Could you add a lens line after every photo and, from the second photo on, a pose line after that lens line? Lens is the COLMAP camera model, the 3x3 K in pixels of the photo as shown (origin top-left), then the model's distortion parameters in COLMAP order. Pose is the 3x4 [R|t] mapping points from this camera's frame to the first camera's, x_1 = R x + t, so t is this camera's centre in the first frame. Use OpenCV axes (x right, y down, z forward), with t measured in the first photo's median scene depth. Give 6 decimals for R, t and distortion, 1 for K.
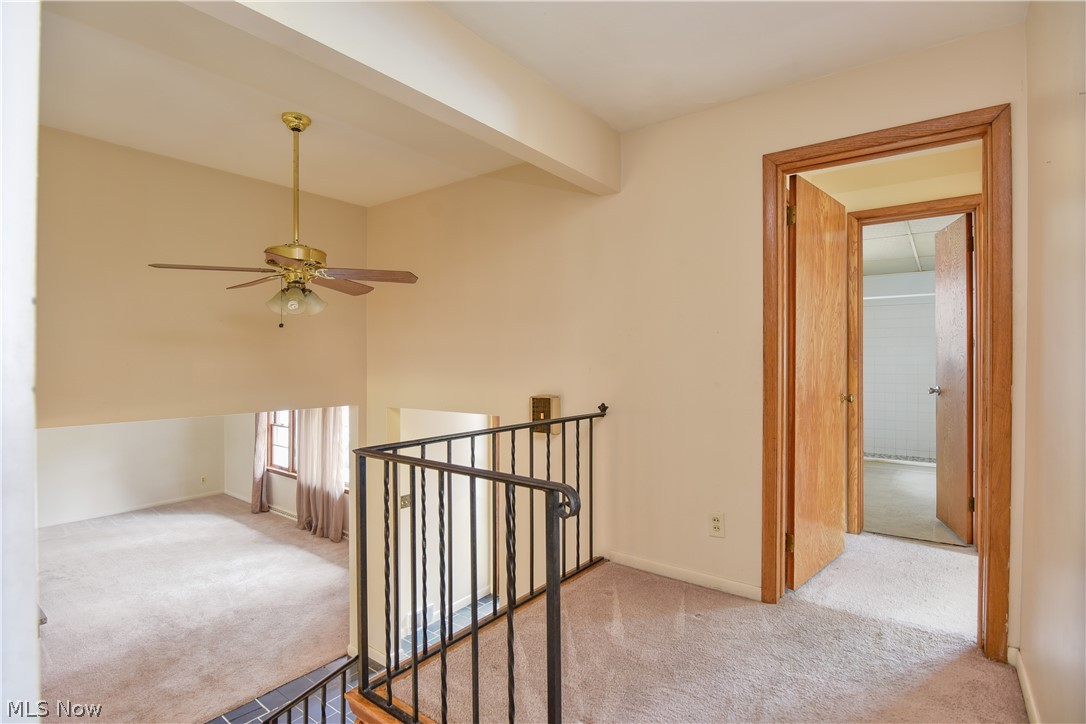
lens RADIAL K [[530.9, 0, 543.0], [0, 530.9, 362.0], [0, 0, 1]] dist [-0.012554, -0.000077]
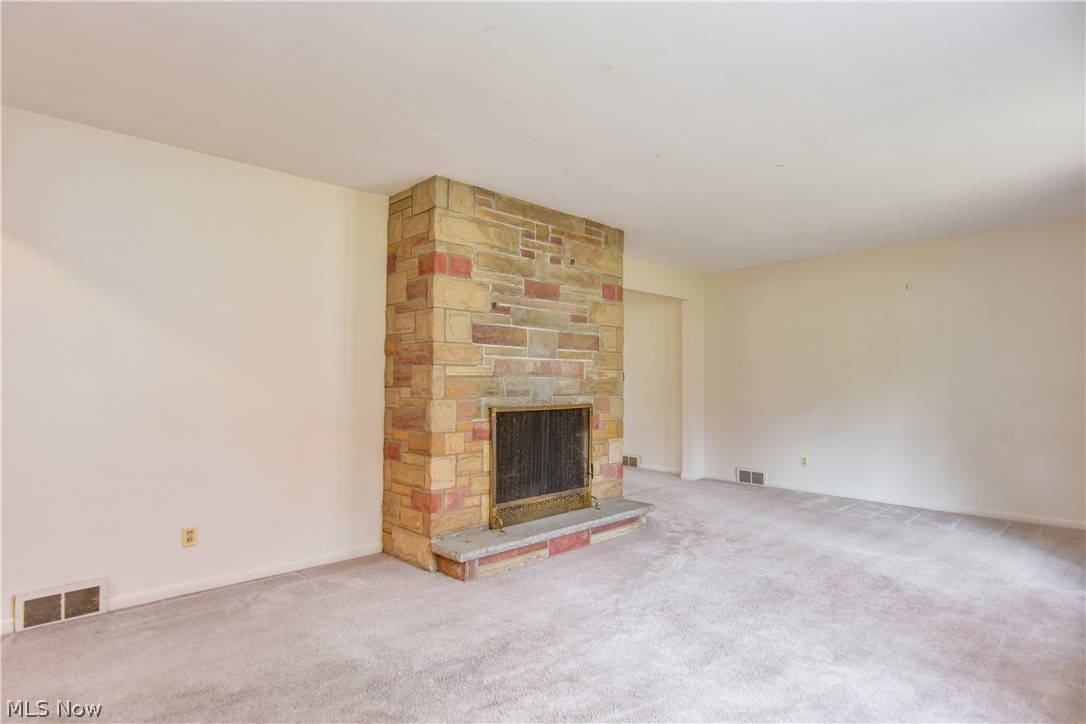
lens RADIAL K [[556.7, 0, 543.0], [0, 556.7, 362.0], [0, 0, 1]] dist [-0.002919, -0.000918]
pose [[-0.152926, -0.036954, -0.987546, -0.176834], [-0.009572, 0.999309, -0.035912, 0.171680], [0.988191, 0.003961, -0.153175, 0.740394]]
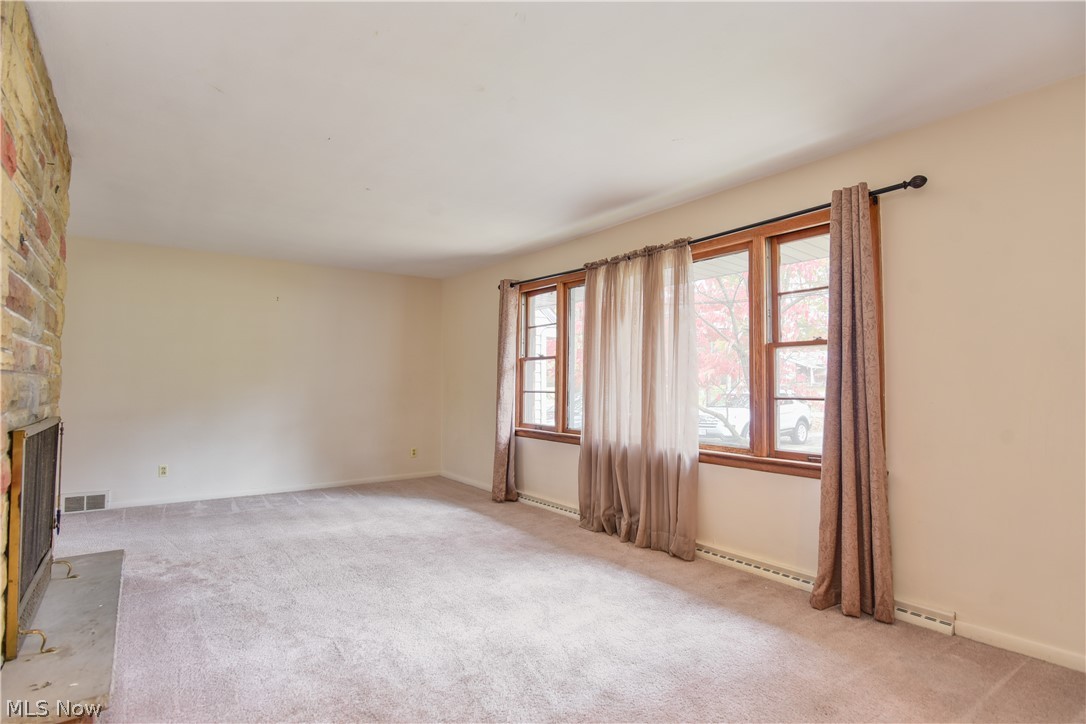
lens RADIAL K [[556.7, 0, 543.0], [0, 556.7, 362.0], [0, 0, 1]] dist [-0.002919, -0.000918]
pose [[0.958238, -0.009814, -0.285803, -0.346033], [-0.004963, 0.998690, -0.050931, 0.175779], [0.285928, 0.050222, 0.956934, 0.442709]]
